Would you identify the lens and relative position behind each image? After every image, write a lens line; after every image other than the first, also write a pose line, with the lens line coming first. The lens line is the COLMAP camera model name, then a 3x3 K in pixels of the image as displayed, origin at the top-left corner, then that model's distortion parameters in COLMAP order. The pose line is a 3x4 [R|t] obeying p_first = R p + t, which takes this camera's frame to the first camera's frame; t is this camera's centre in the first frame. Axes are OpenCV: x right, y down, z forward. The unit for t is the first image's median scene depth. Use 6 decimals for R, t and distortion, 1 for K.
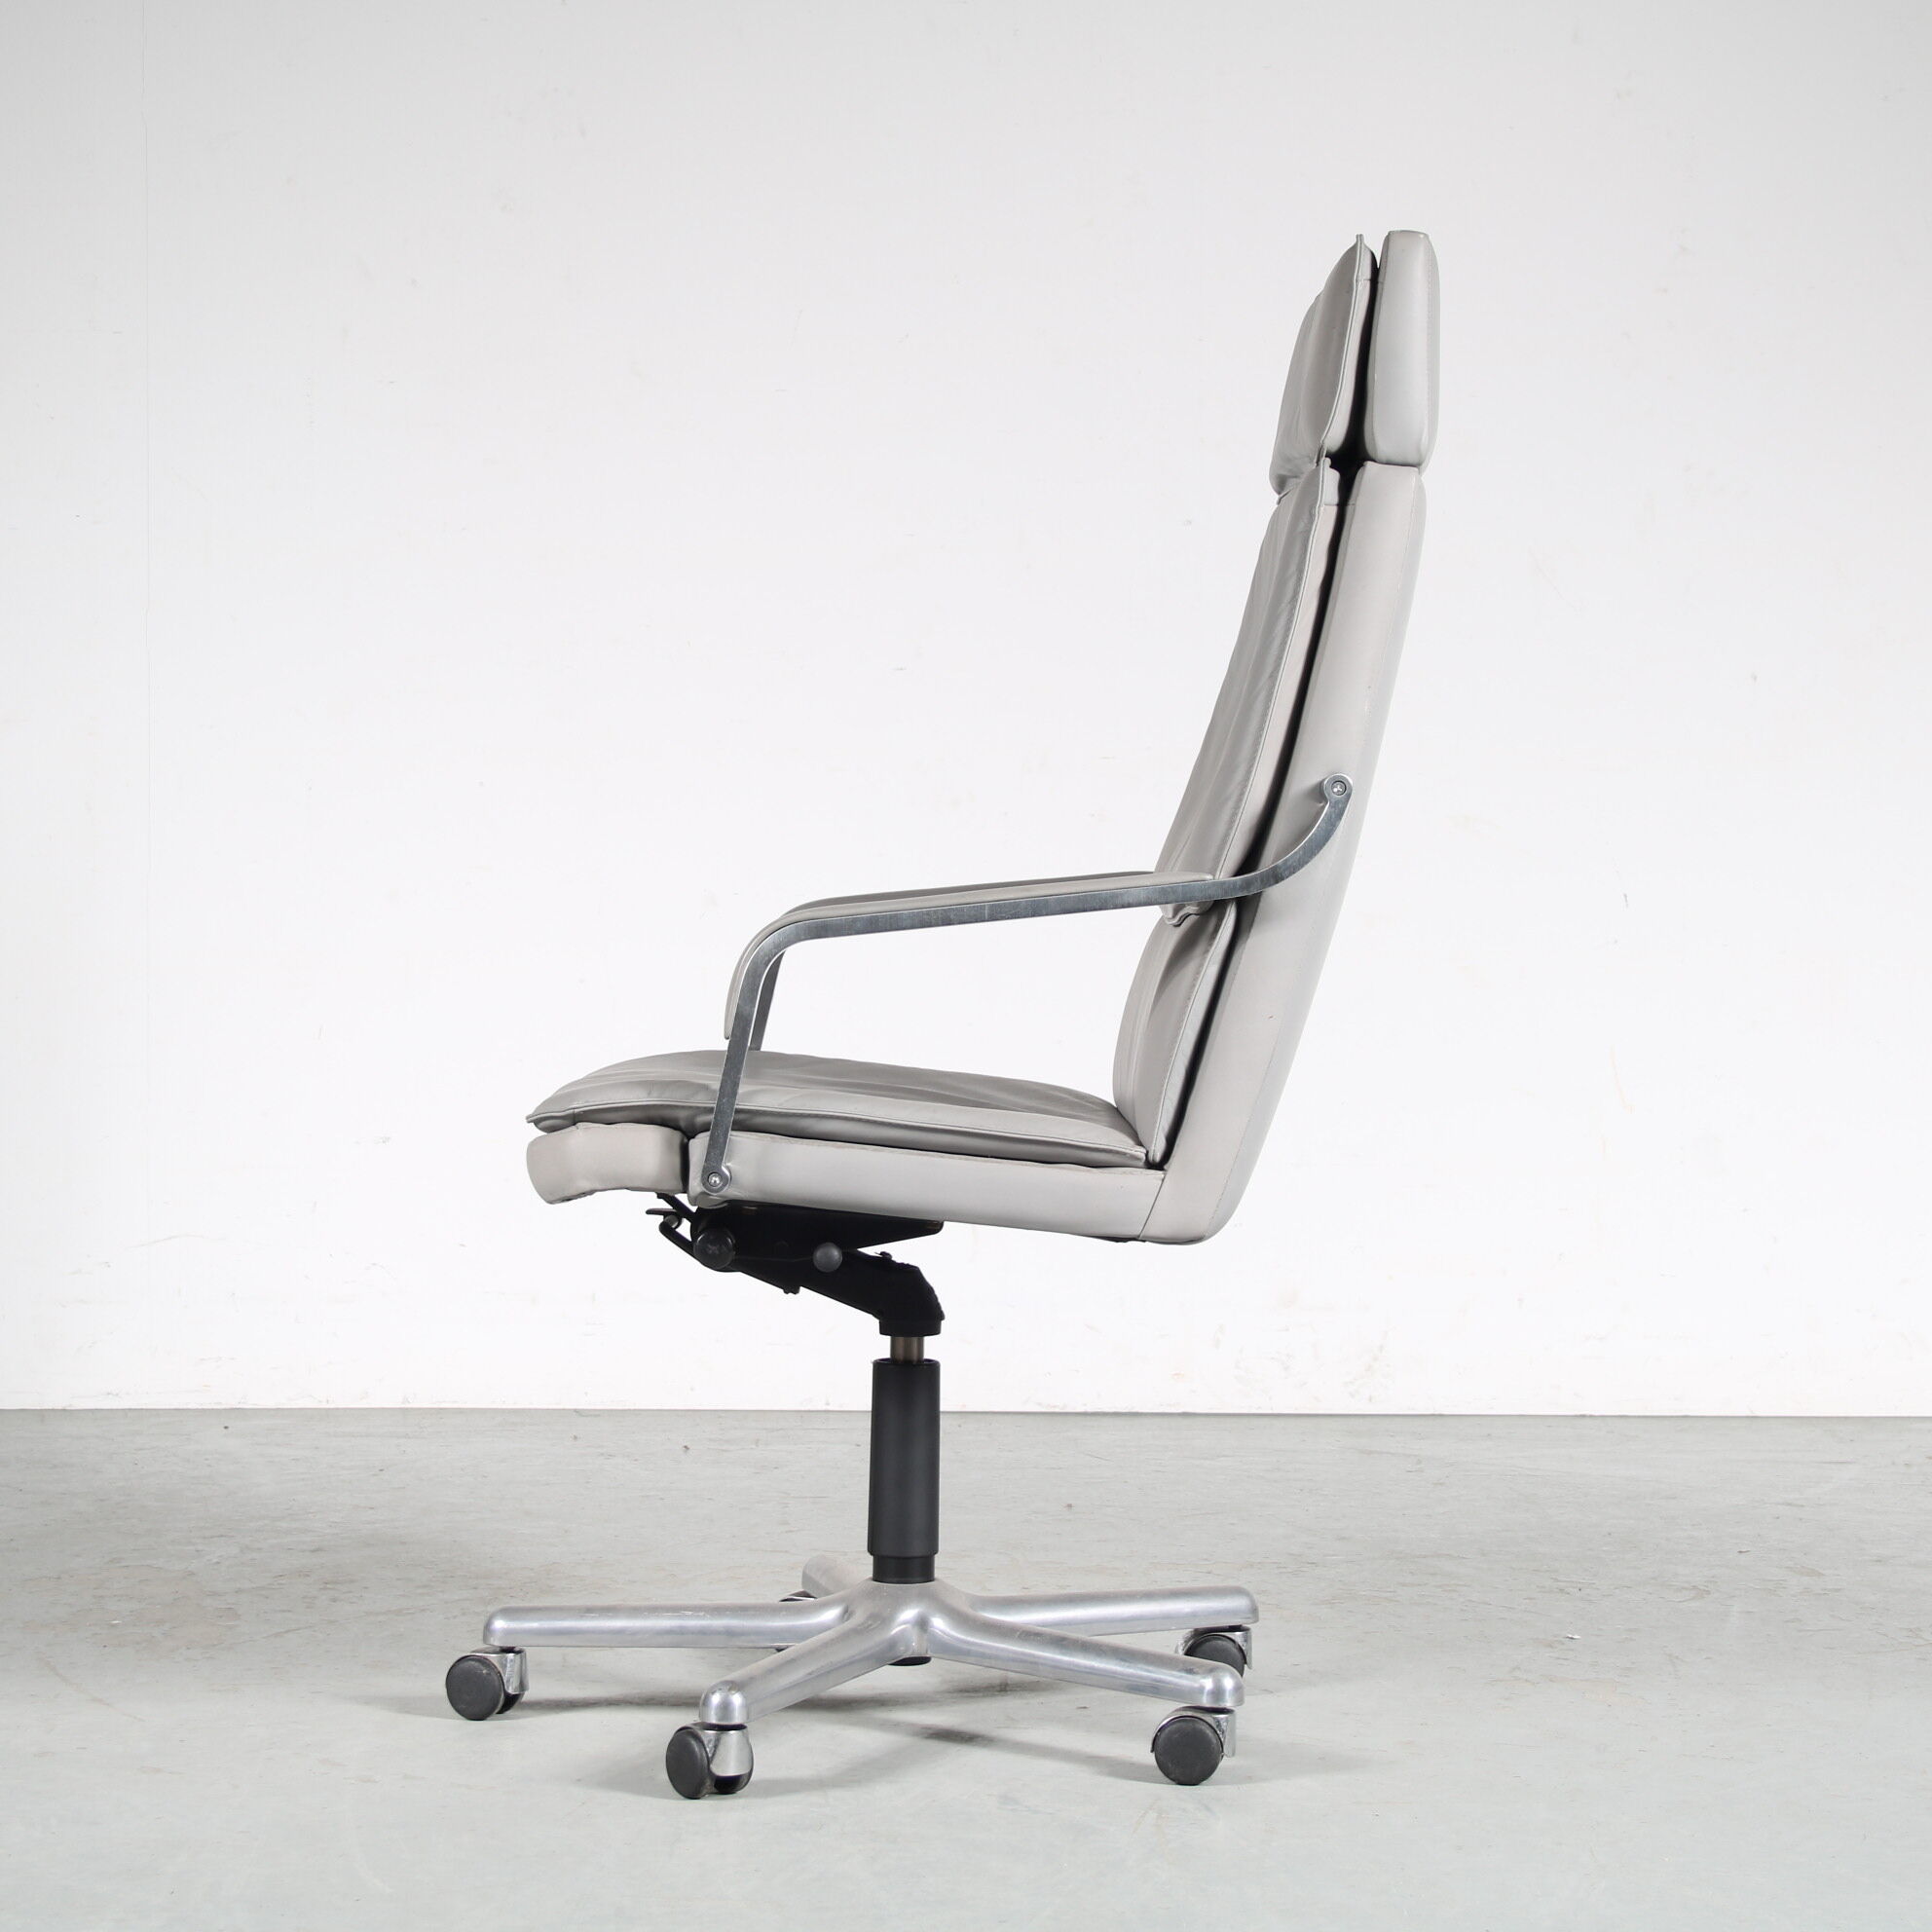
lens RADIAL K [[4575.1, 0, 982.7], [0, 4575.1, 1010.0], [0, 0, 1]] dist [-0.111495, 0.000000]
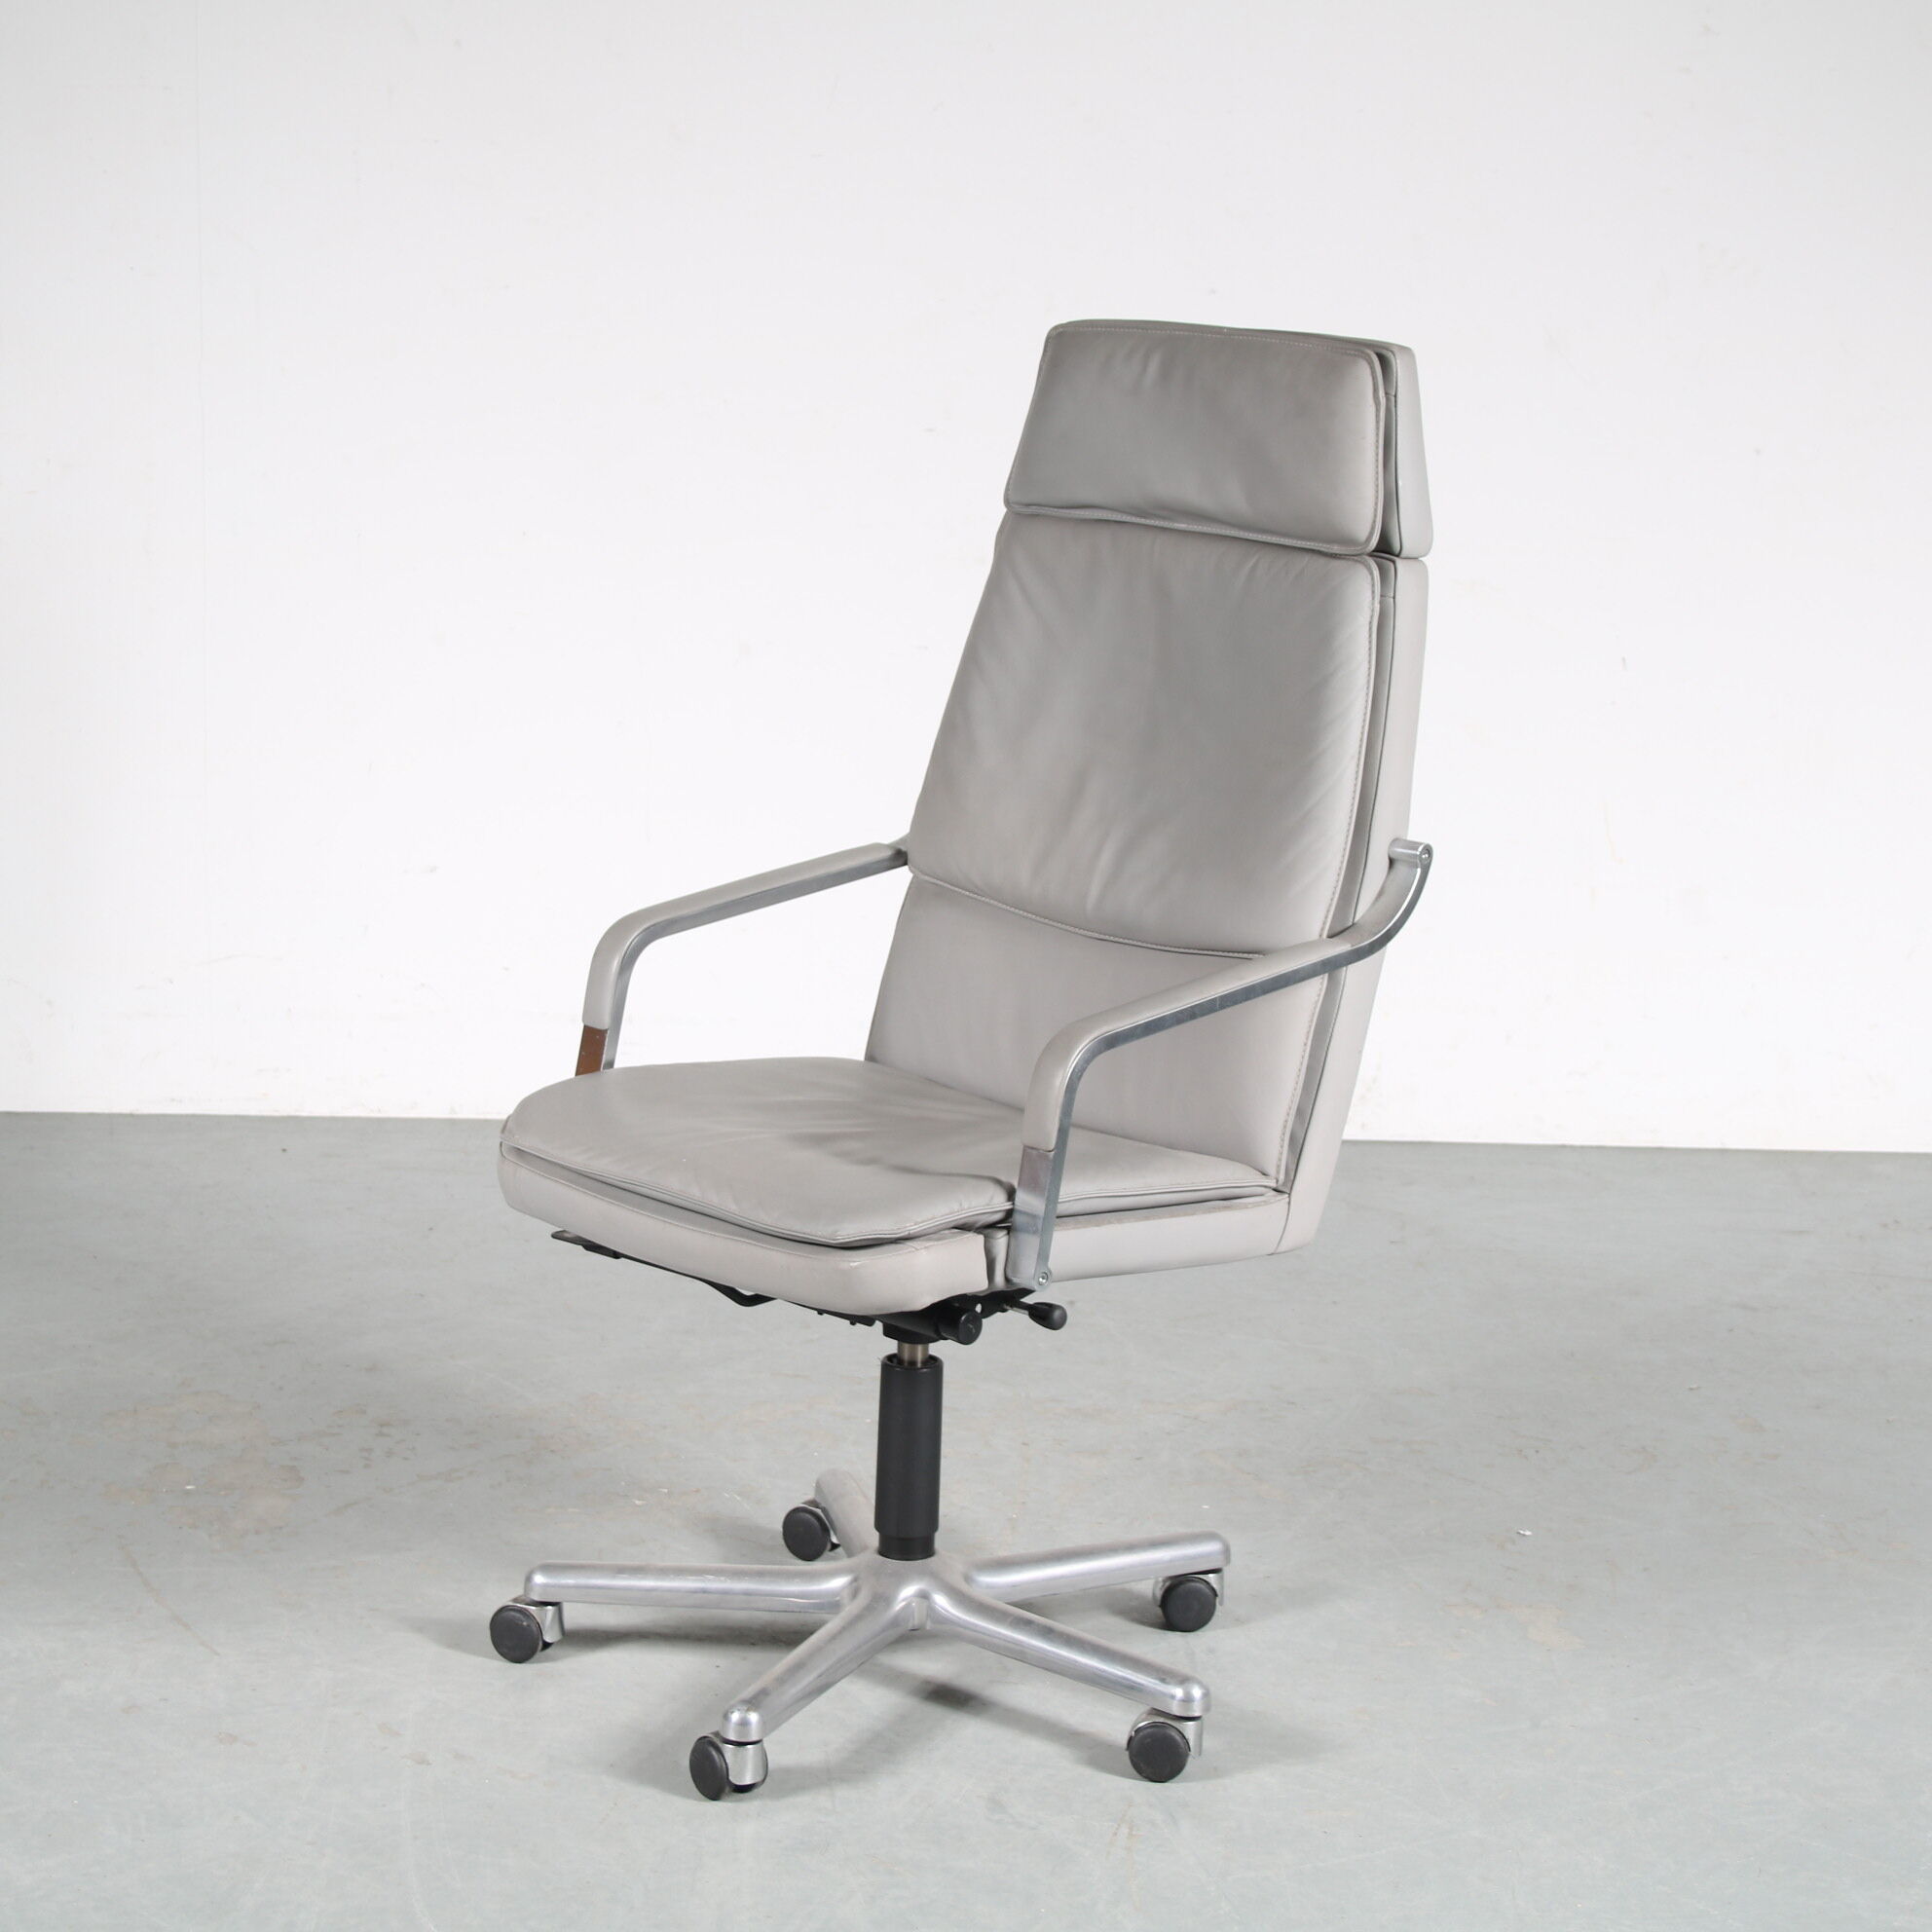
lens RADIAL K [[4575.1, 0, 954.6], [0, 4575.1, 965.5], [0, 0, 1]] dist [-0.111495, 0.000000]
pose [[0.999716, 0.018995, -0.014380, 0.006891], [-0.015889, 0.981328, 0.191686, -0.214999], [0.017752, -0.191404, 0.981351, -0.048019]]
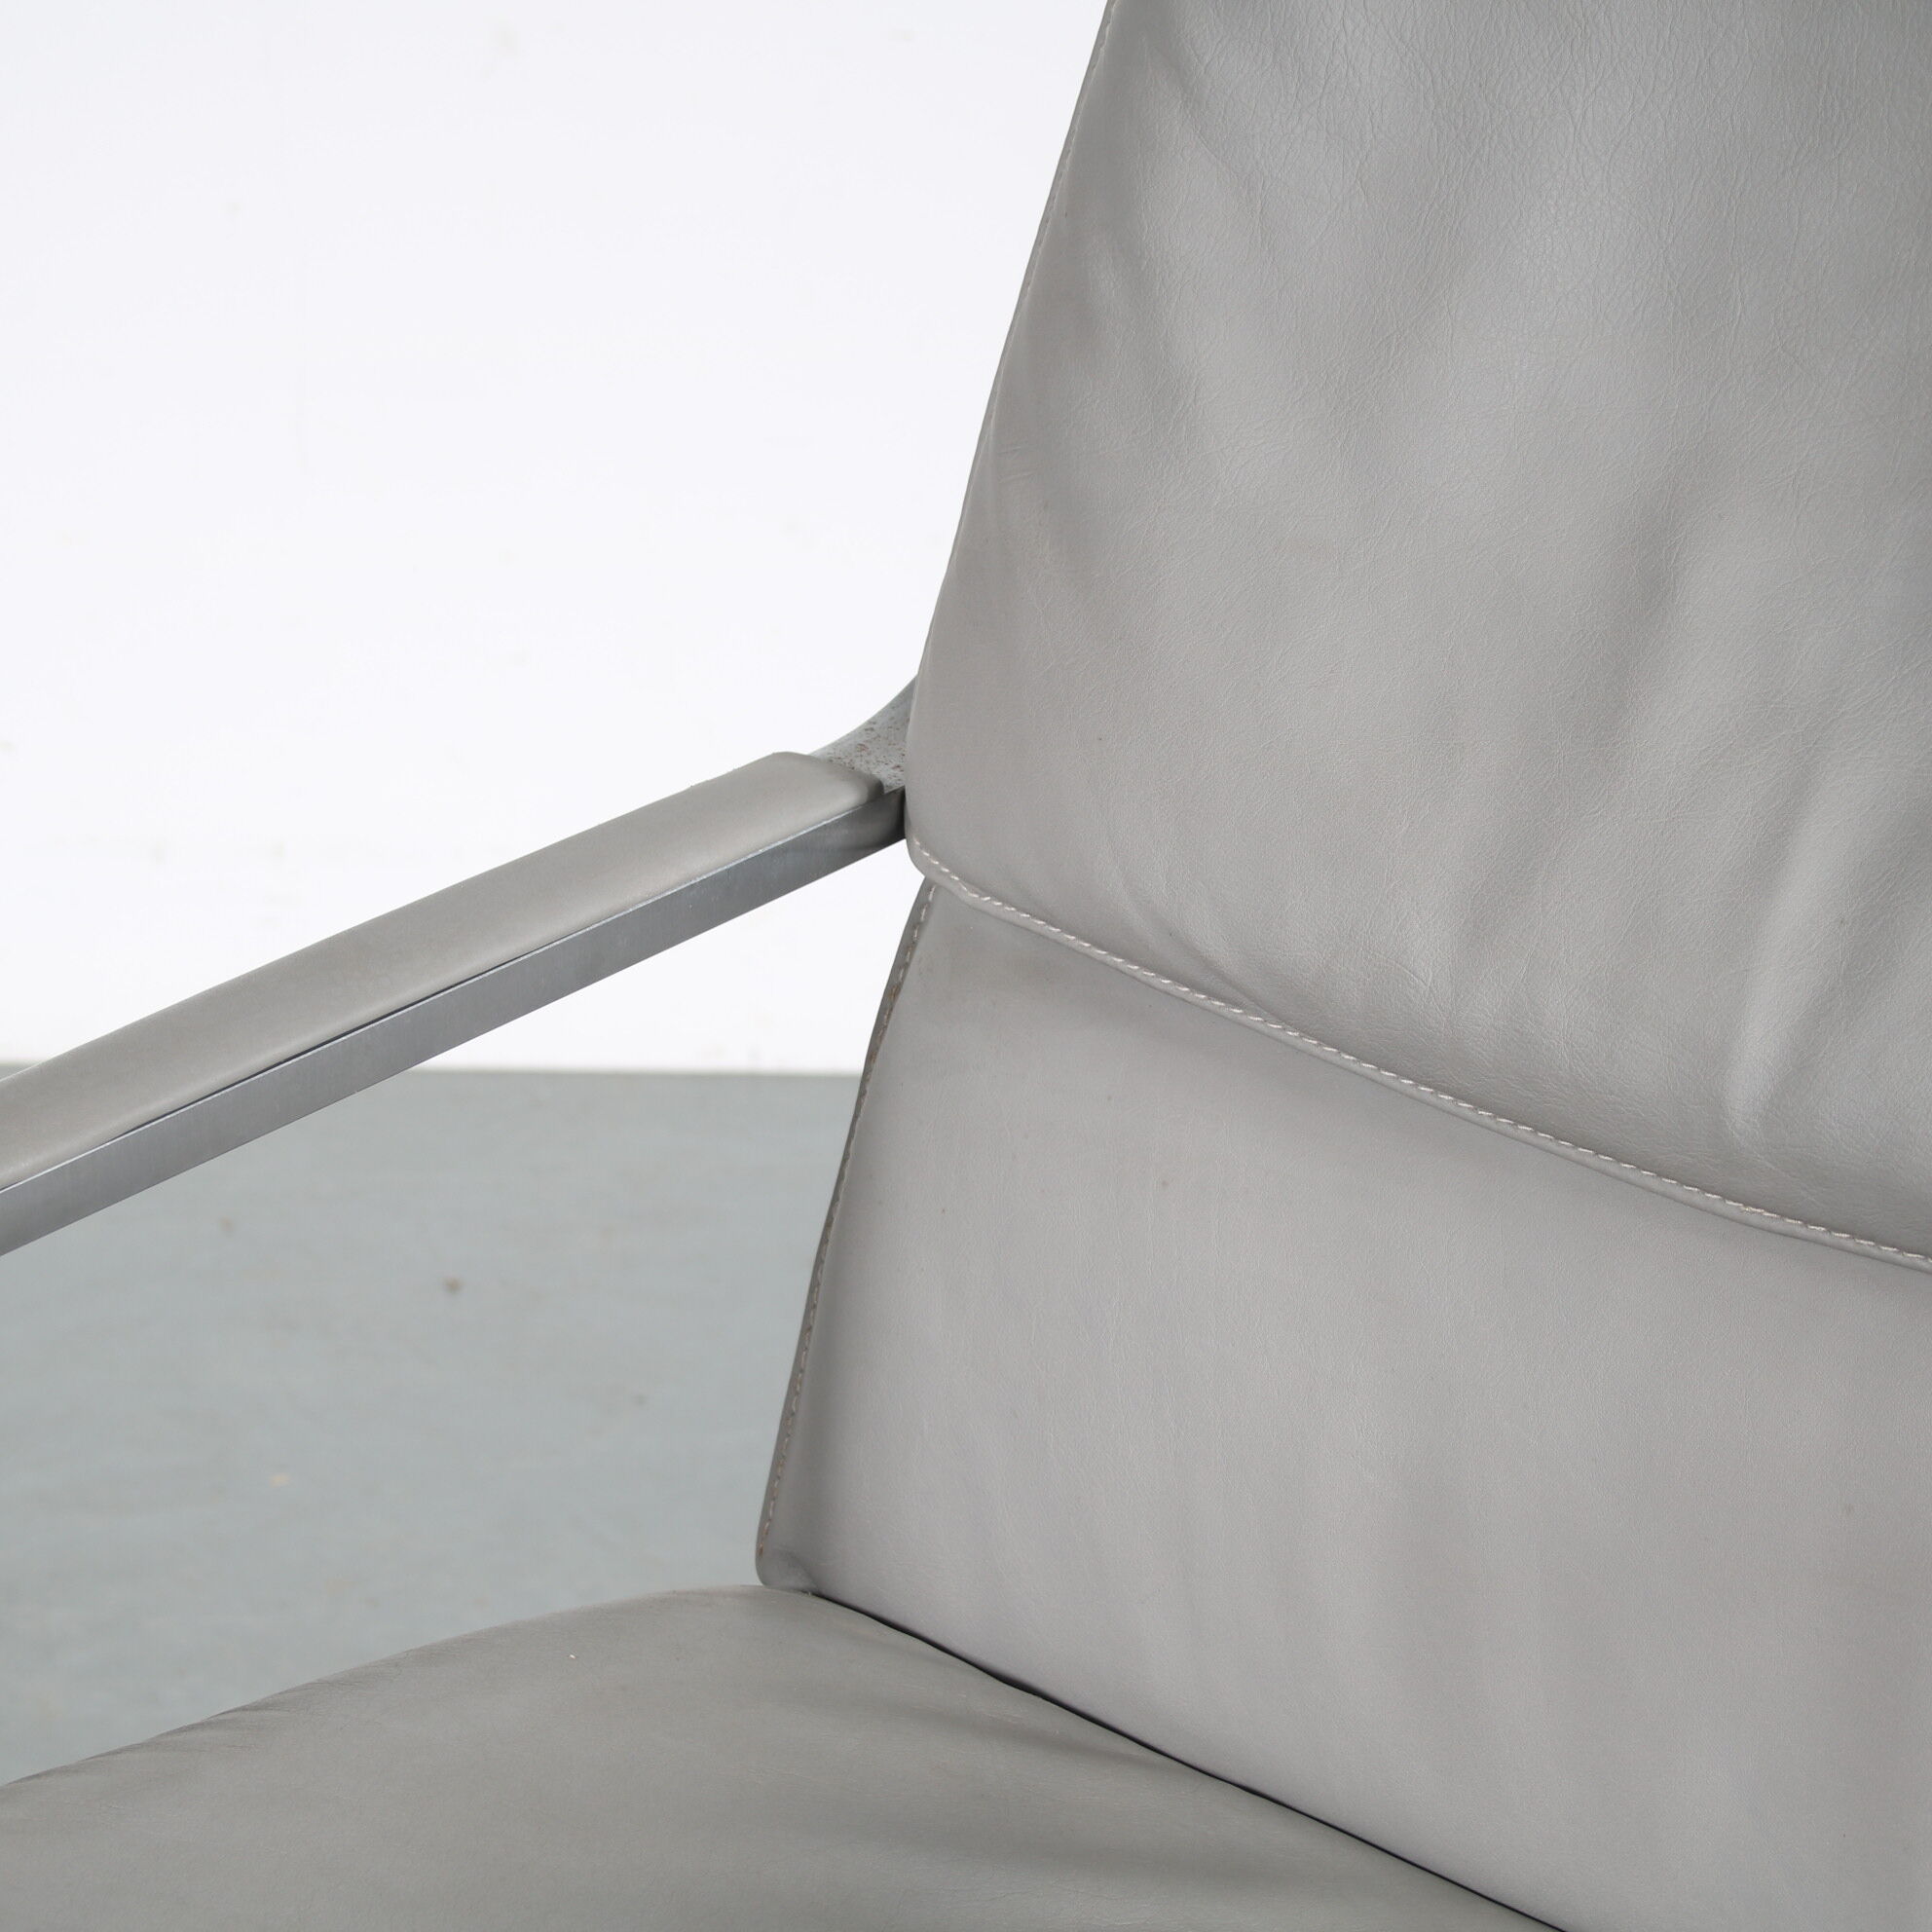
lens RADIAL K [[4575.1, 0, 961.2], [0, 4575.1, 959.8], [0, 0, 1]] dist [-0.111495, 0.000000]
pose [[0.998267, -0.010262, 0.057941, -0.034077], [-0.008606, 0.948628, 0.316277, -0.112204], [-0.058210, -0.316228, 0.946896, 0.759610]]
